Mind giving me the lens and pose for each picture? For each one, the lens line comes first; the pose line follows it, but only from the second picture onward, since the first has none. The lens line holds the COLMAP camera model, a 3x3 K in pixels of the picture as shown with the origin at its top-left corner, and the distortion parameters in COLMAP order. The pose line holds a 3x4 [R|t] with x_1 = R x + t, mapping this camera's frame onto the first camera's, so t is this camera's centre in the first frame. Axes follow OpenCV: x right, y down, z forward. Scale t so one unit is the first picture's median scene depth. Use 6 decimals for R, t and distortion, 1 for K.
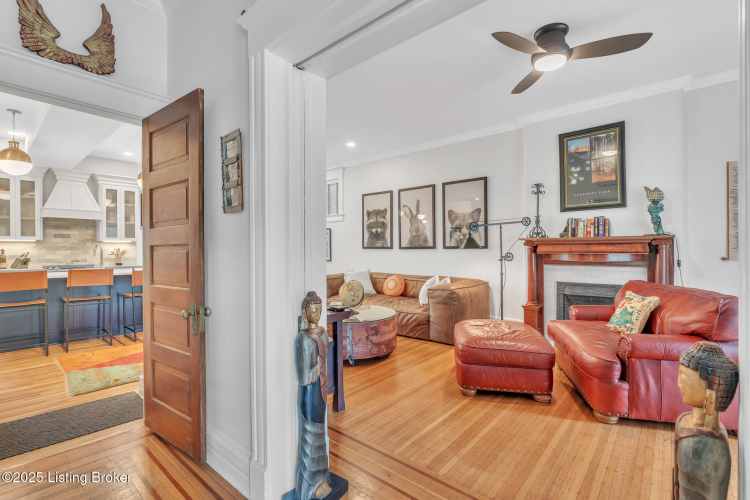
lens RADIAL K [[344.4, 0, 373.4], [0, 344.4, 255.7], [0, 0, 1]] dist [-0.000441, 0.000823]
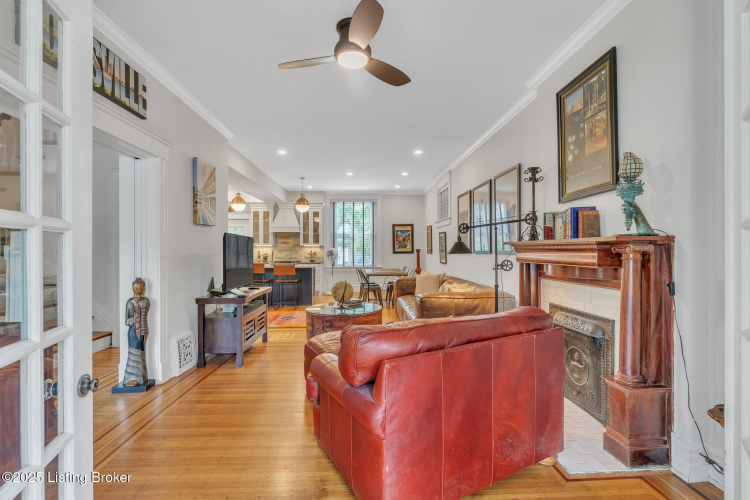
lens RADIAL K [[344.4, 0, 373.4], [0, 344.4, 255.7], [0, 0, 1]] dist [-0.000441, 0.000823]
pose [[0.685154, 0.016769, -0.728205, 0.646947], [-0.018299, 0.999816, 0.005806, -0.015199], [0.728168, 0.009347, 0.685335, 0.204693]]
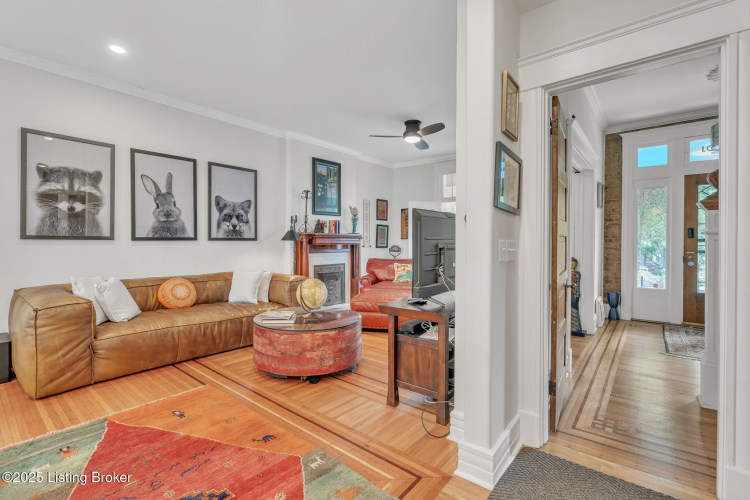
lens RADIAL K [[344.4, 0, 373.4], [0, 344.4, 255.7], [0, 0, 1]] dist [-0.000441, 0.000823]
pose [[-0.025401, -0.041129, 0.998831, -0.681174], [0.013190, 0.999053, 0.041474, -0.013105], [-0.999590, 0.014228, -0.024835, 0.649860]]
